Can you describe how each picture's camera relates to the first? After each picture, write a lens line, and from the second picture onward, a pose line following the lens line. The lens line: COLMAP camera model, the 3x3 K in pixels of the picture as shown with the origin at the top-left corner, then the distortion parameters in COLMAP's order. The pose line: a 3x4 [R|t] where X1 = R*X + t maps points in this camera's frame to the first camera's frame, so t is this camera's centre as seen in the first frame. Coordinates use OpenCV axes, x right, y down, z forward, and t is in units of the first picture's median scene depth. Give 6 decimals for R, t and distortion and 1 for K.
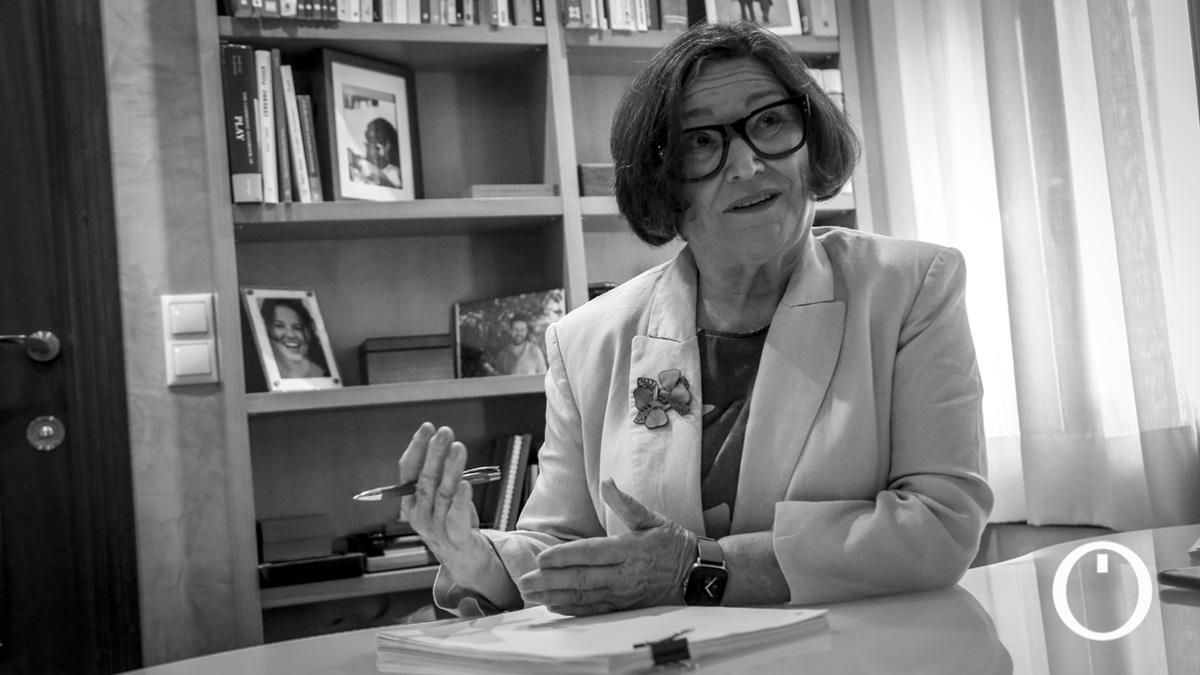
lens RADIAL K [[1296.6, 0, 600.0], [0, 1296.6, 337.5], [0, 0, 1]] dist [0.003561, 0.005085]
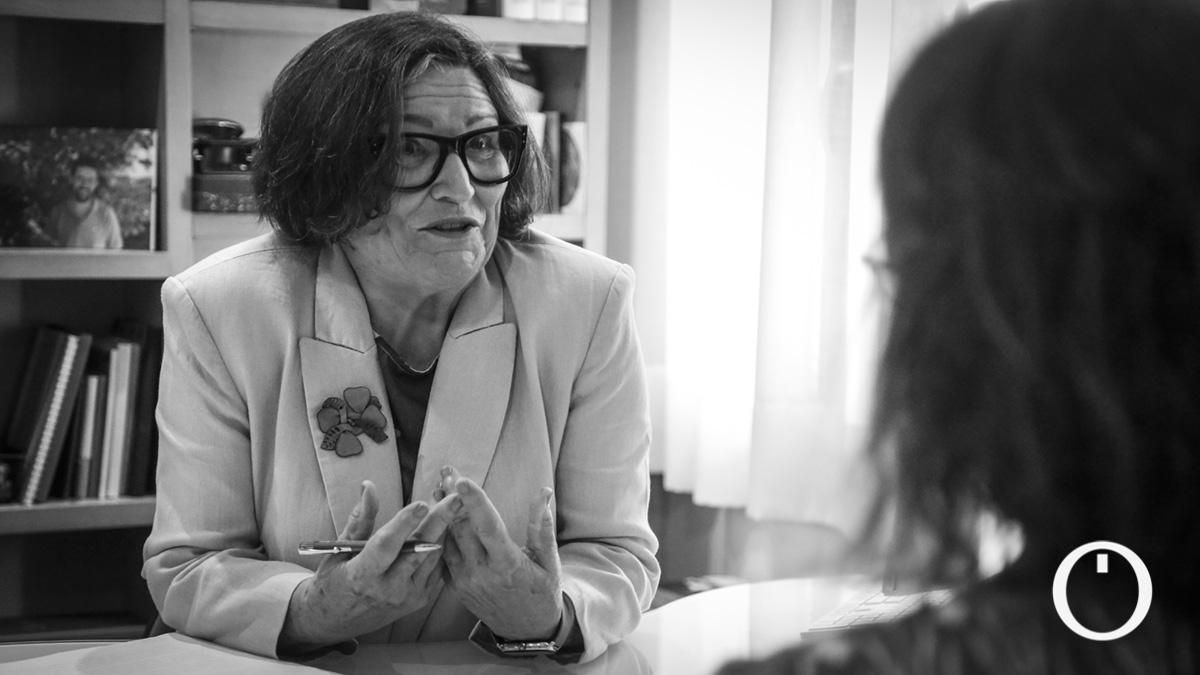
lens RADIAL K [[3304.3, 0, 600.0], [0, 3304.3, 337.5], [0, 0, 1]] dist [0.488124, 0.206394]
pose [[0.970980, 0.107087, 0.213848, -0.170263], [-0.137868, 0.981260, 0.134613, -0.204629], [-0.195425, -0.160189, 0.967548, -0.822860]]
